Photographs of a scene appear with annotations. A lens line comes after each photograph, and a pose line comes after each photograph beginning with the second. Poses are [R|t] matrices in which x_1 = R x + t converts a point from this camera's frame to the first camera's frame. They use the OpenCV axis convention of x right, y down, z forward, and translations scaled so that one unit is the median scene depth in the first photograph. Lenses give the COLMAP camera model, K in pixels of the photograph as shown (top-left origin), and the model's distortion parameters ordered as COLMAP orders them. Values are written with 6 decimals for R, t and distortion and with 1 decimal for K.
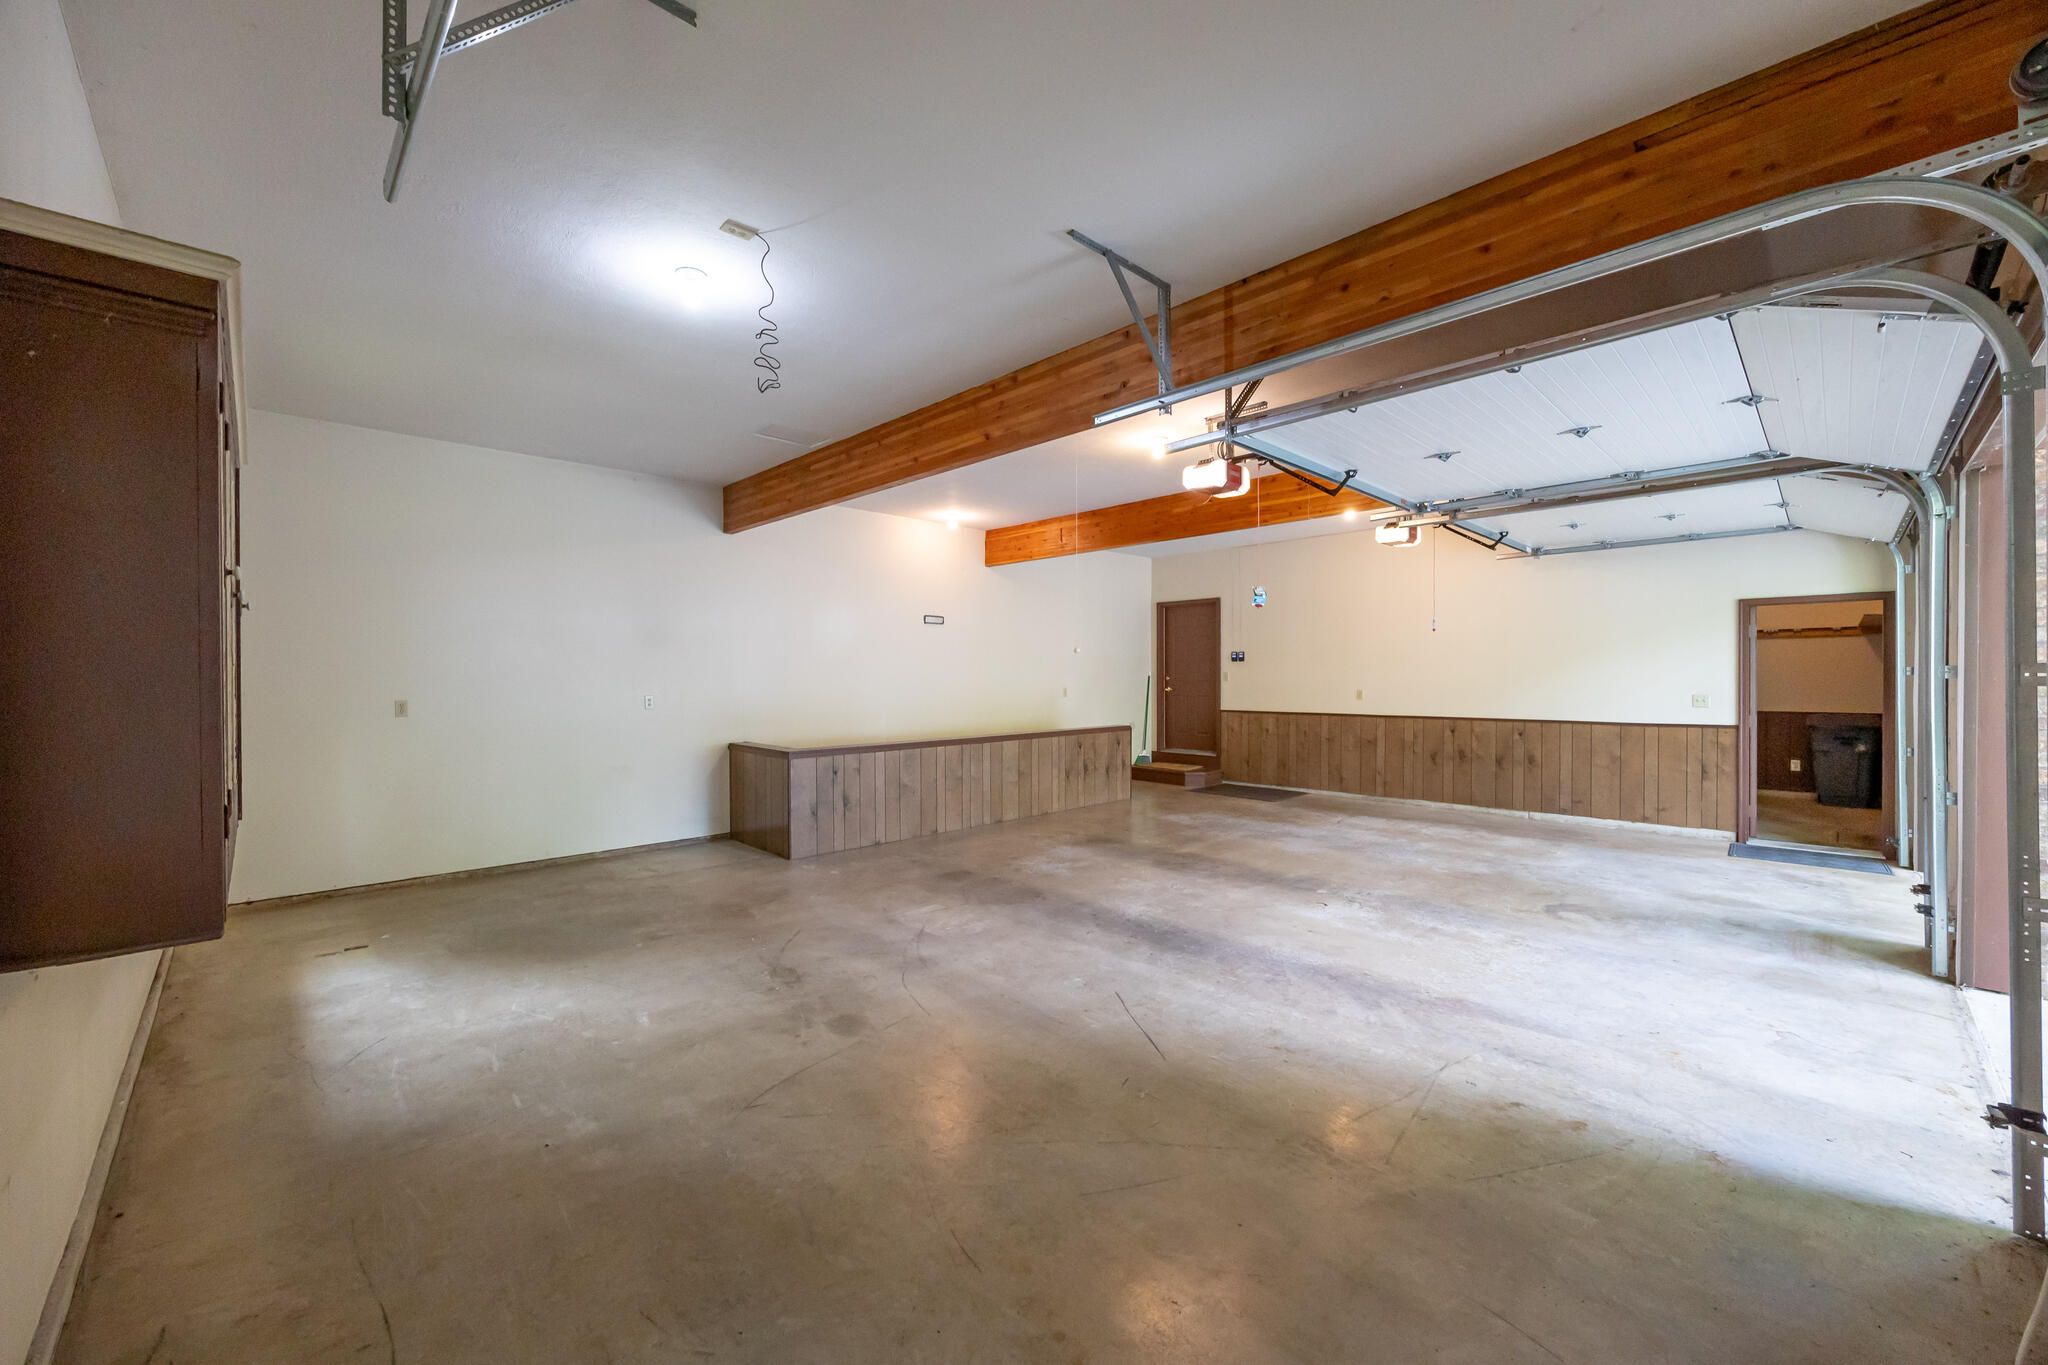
lens RADIAL K [[785.9, 0, 1030.4], [0, 785.9, 680.6], [0, 0, 1]] dist [-0.003145, 0.000045]
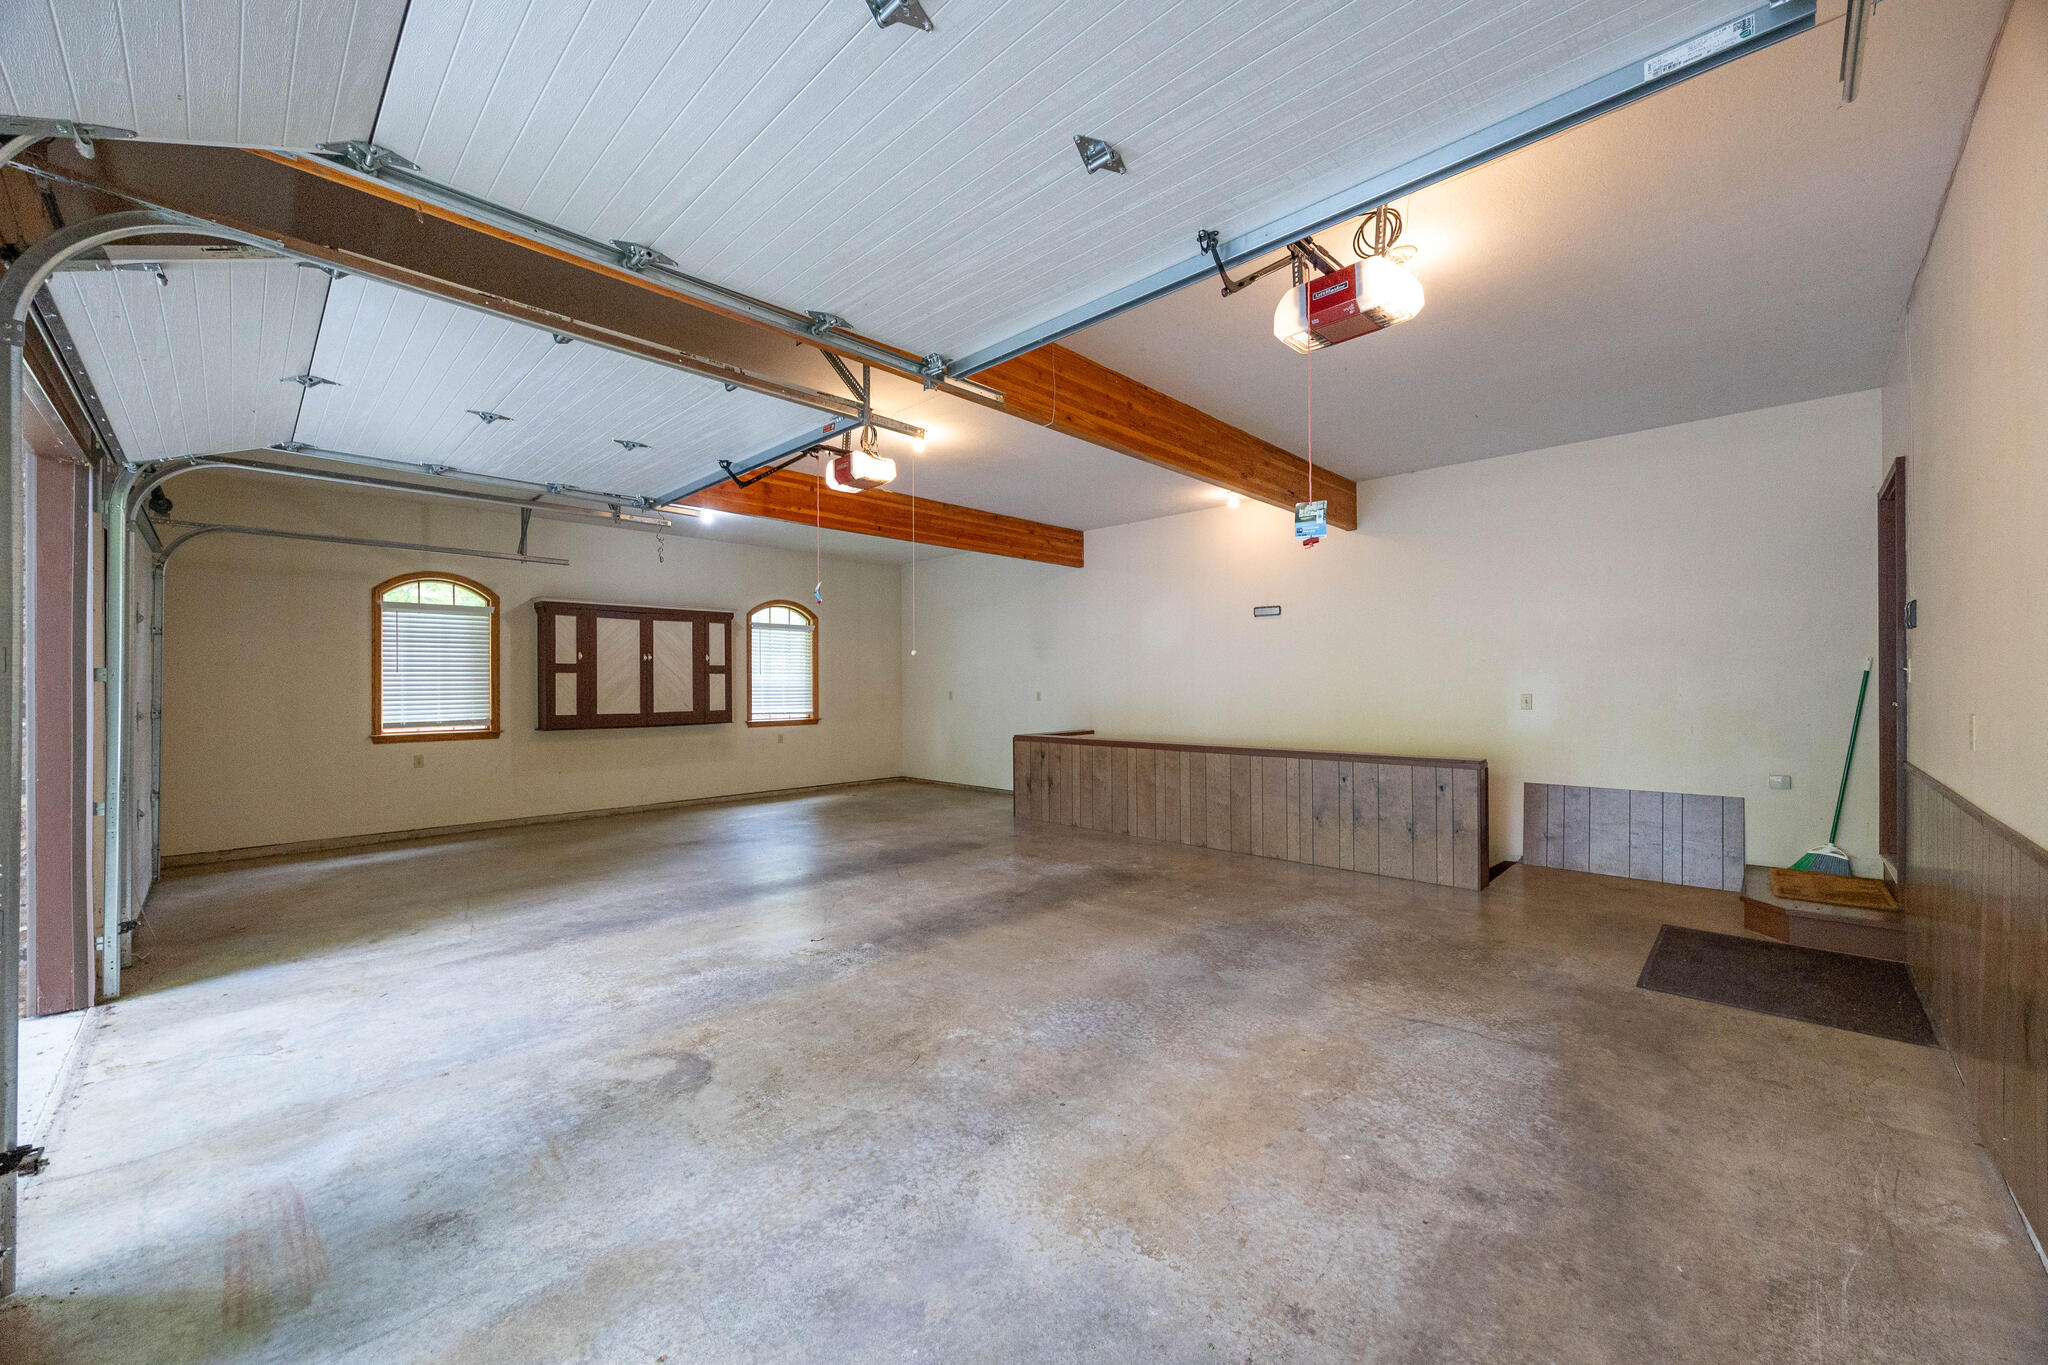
lens RADIAL K [[785.9, 0, 1030.2], [0, 785.9, 682.2], [0, 0, 1]] dist [-0.003145, 0.000045]
pose [[0.025204, 0.001875, -0.999681, 1.387923], [-0.001995, 0.999996, 0.001825, -0.000009], [0.999680, 0.001949, 0.025208, 1.356968]]
